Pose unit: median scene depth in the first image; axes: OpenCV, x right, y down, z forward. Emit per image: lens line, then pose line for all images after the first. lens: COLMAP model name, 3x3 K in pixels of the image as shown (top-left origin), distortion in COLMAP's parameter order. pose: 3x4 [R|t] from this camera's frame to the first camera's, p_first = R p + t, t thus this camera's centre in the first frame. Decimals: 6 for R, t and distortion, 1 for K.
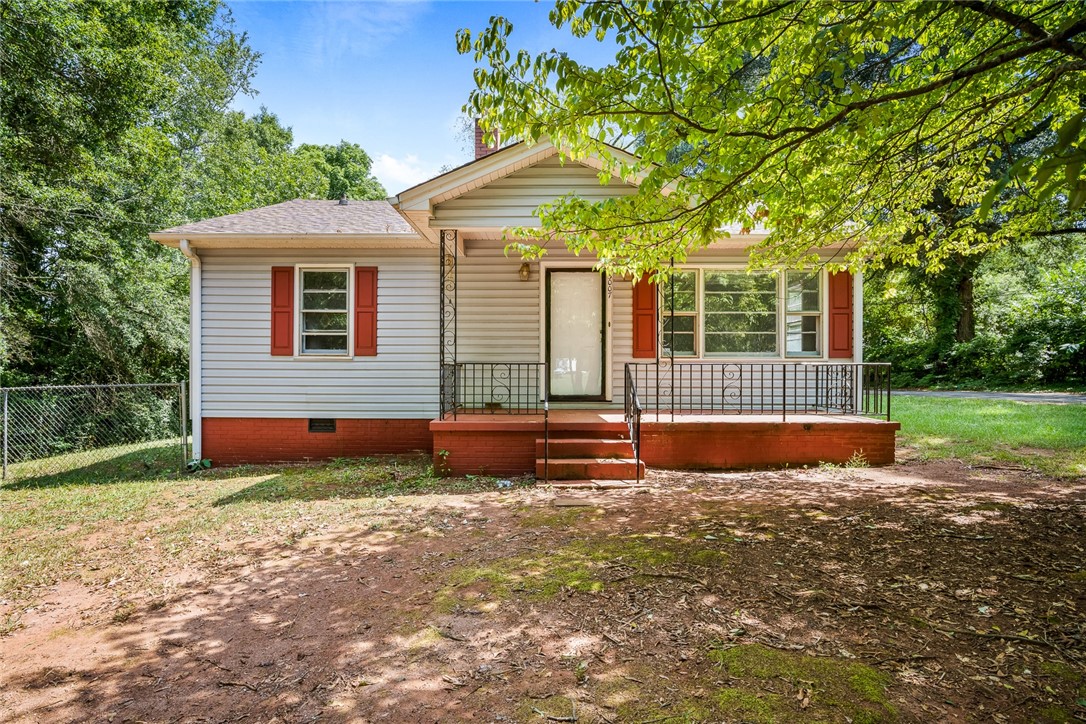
lens RADIAL K [[556.1, 0, 549.2], [0, 556.1, 364.6], [0, 0, 1]] dist [-0.001905, -0.000800]
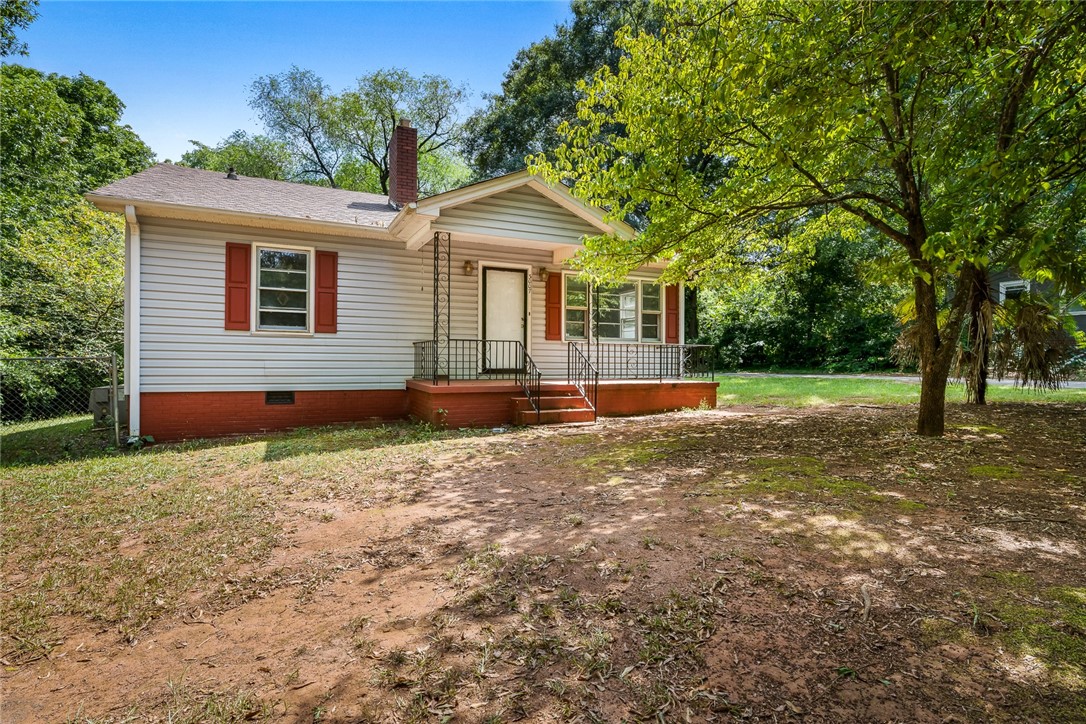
lens RADIAL K [[582.8, 0, 543.0], [0, 582.8, 362.0], [0, 0, 1]] dist [-0.000252, 0.000503]
pose [[0.885817, 0.005380, 0.464003, -0.482350], [-0.007845, 0.999964, 0.003382, 0.034240], [-0.463968, -0.006636, 0.885827, -0.211221]]
